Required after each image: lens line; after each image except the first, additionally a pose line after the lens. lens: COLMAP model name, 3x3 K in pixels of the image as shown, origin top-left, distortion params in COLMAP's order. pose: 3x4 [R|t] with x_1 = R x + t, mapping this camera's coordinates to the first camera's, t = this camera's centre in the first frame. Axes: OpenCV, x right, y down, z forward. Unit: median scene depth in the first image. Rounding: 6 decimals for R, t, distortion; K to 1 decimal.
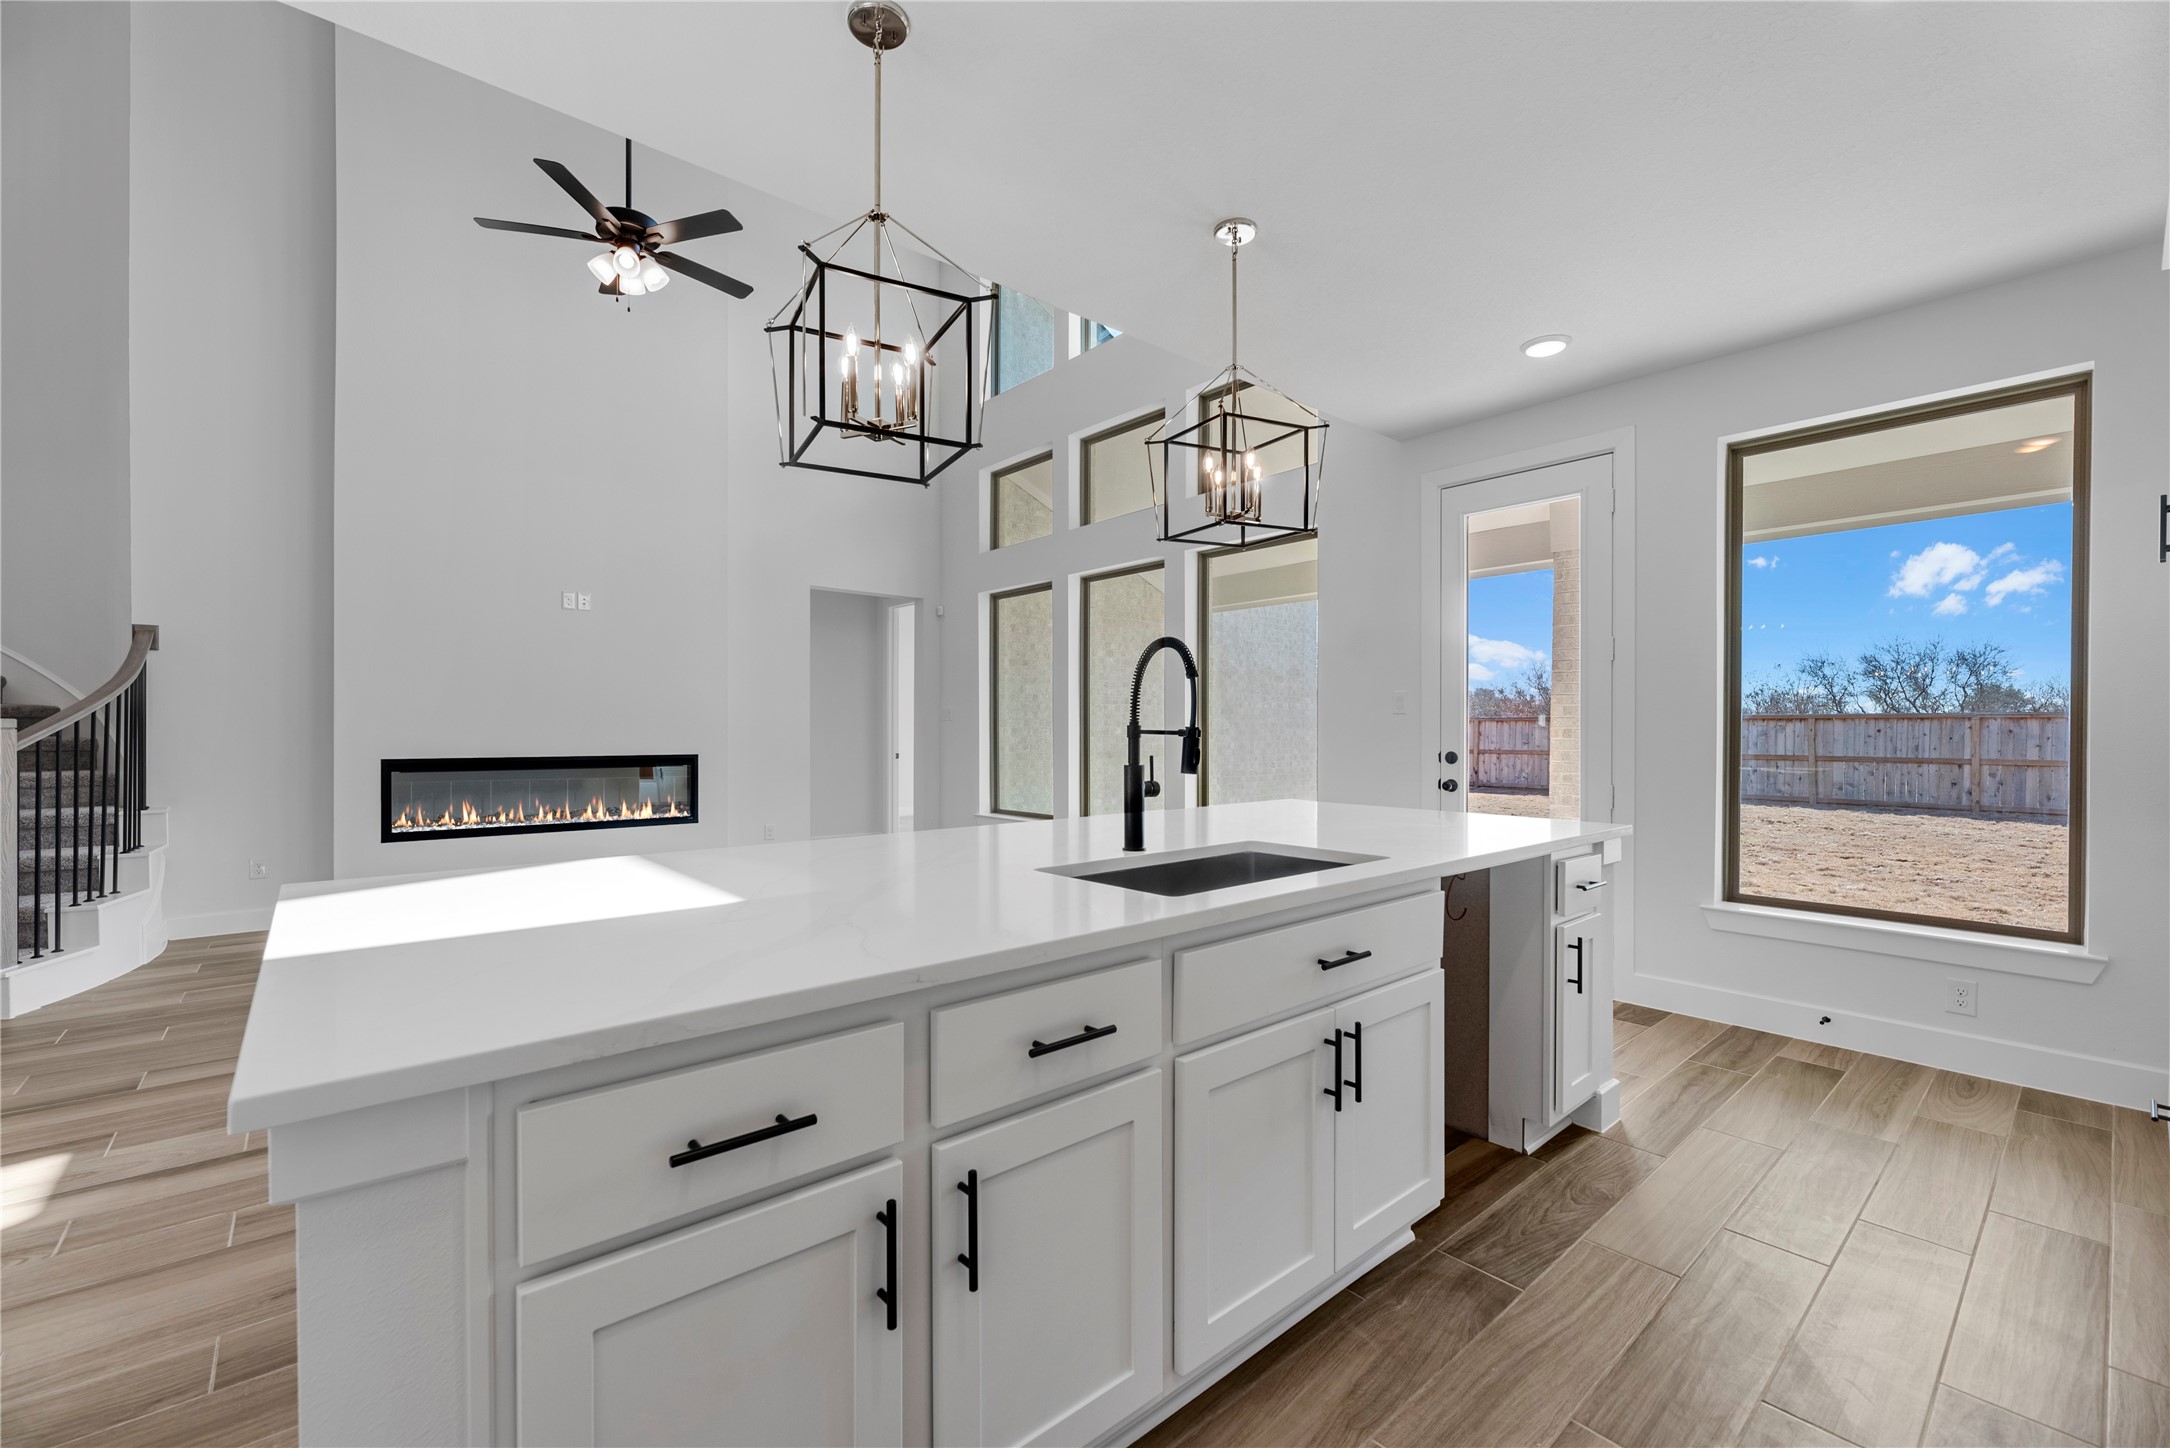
lens RADIAL K [[891.1, 0, 1085.0], [0, 891.1, 724.0], [0, 0, 1]] dist [-0.001173, 0.000005]
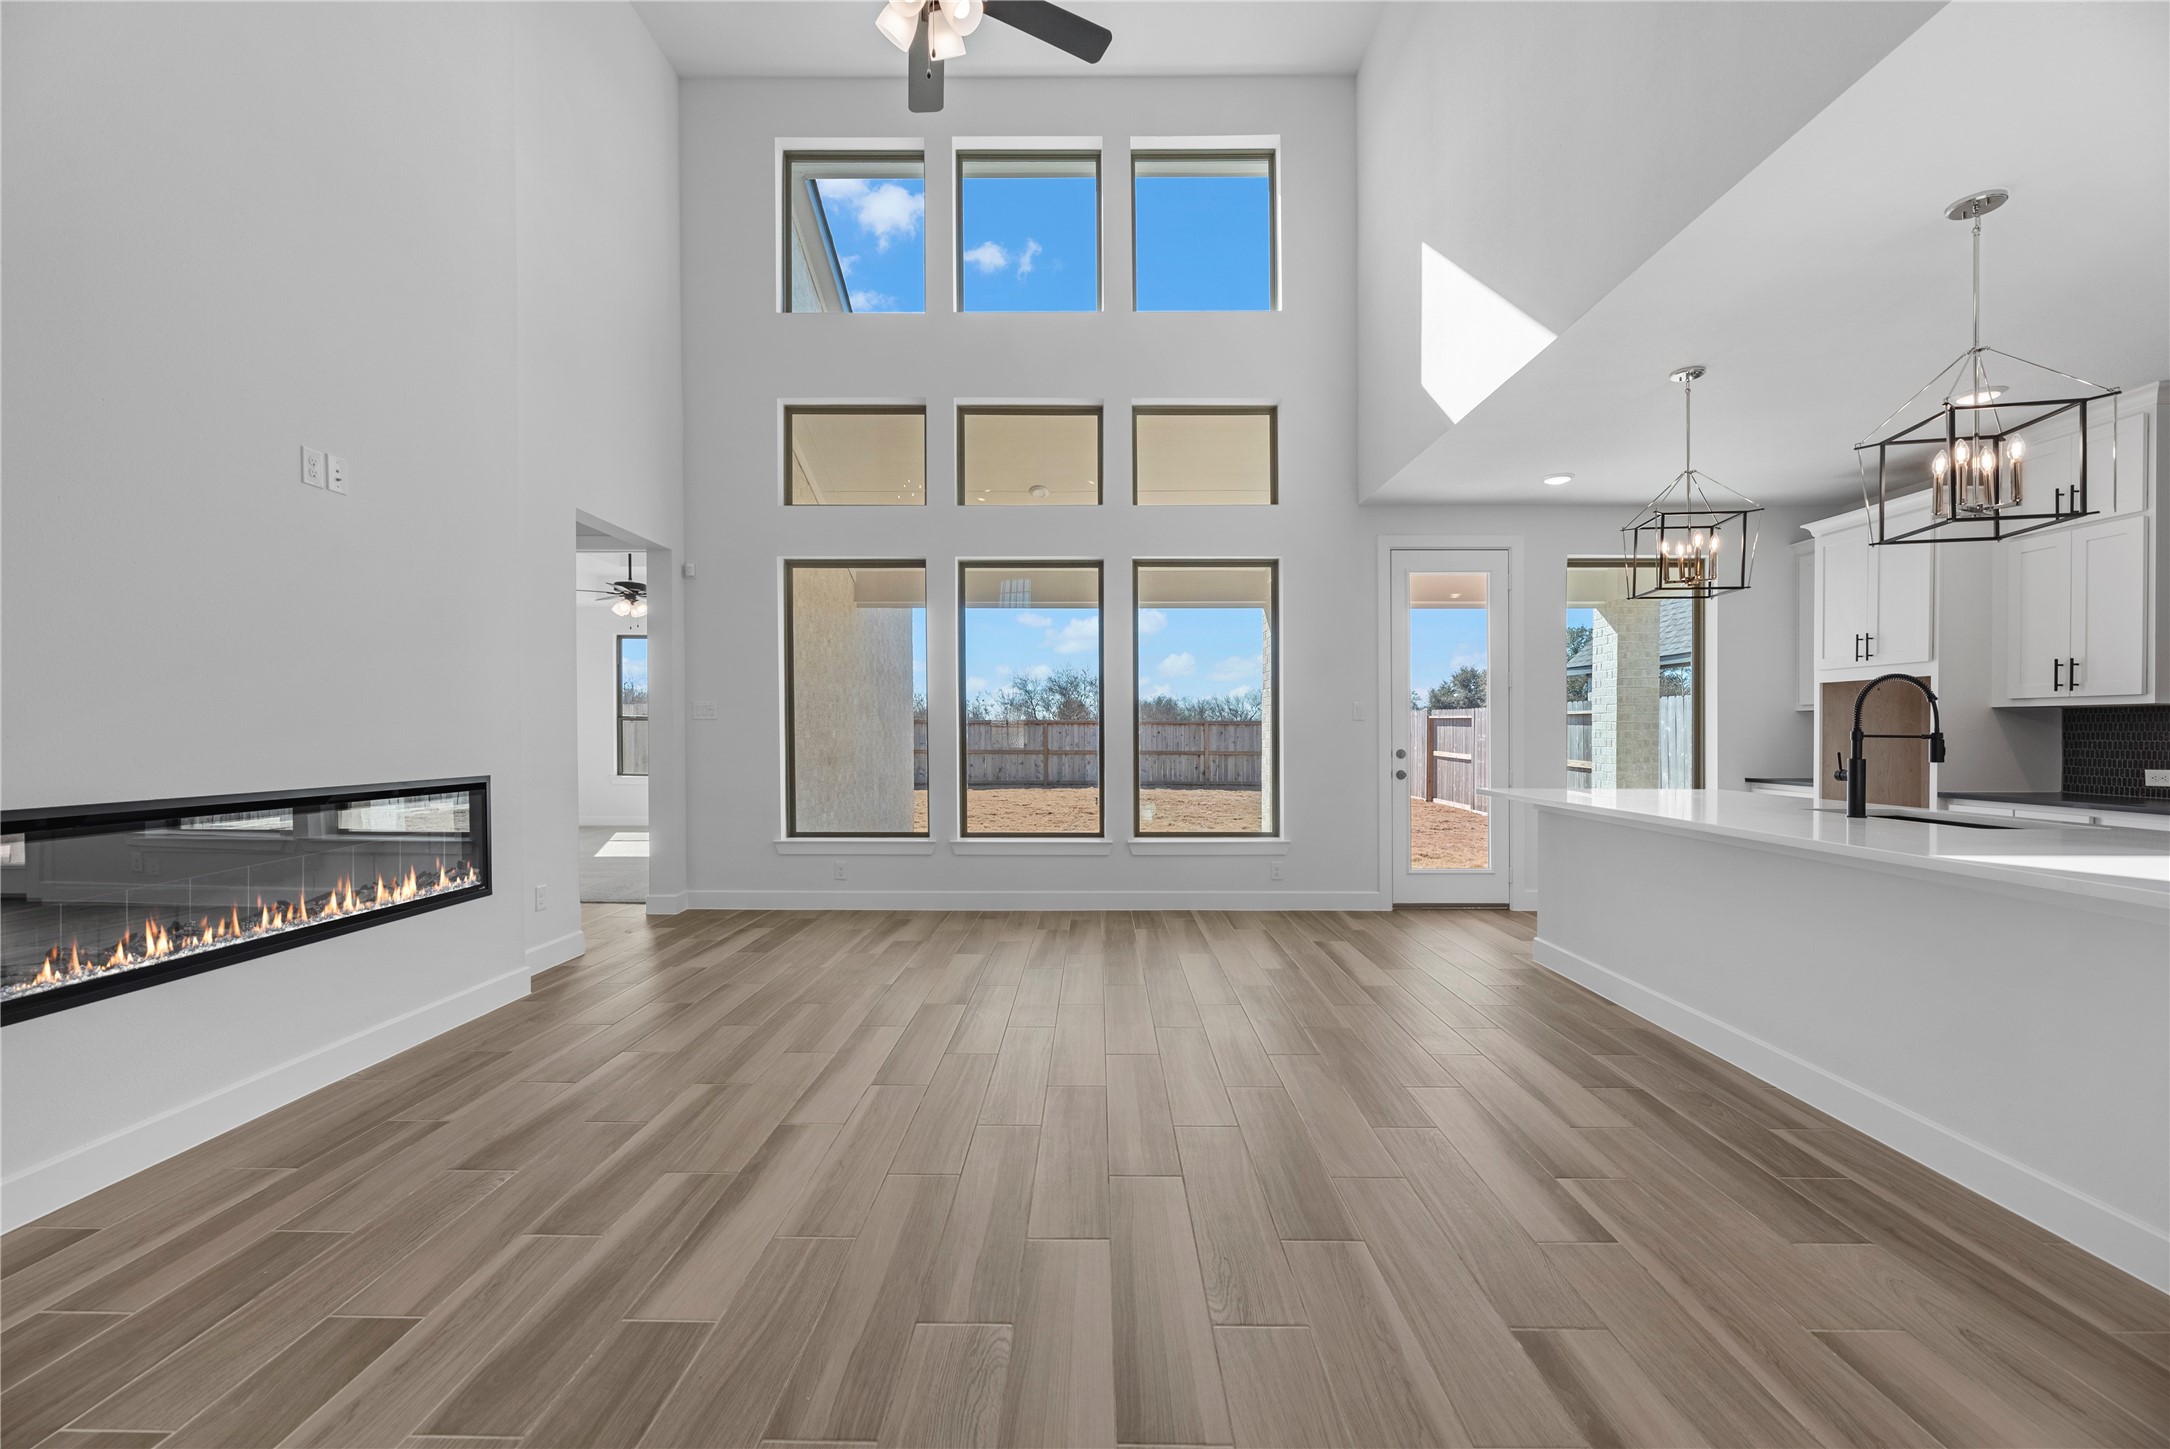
lens RADIAL K [[885.2, 0, 1082.8], [0, 885.2, 741.1], [0, 0, 1]] dist [-0.006481, 0.000162]
pose [[0.657564, -0.009496, 0.753339, -0.603981], [-0.003671, 0.999868, 0.015808, -0.000373], [-0.753390, -0.013161, 0.657443, 0.332738]]
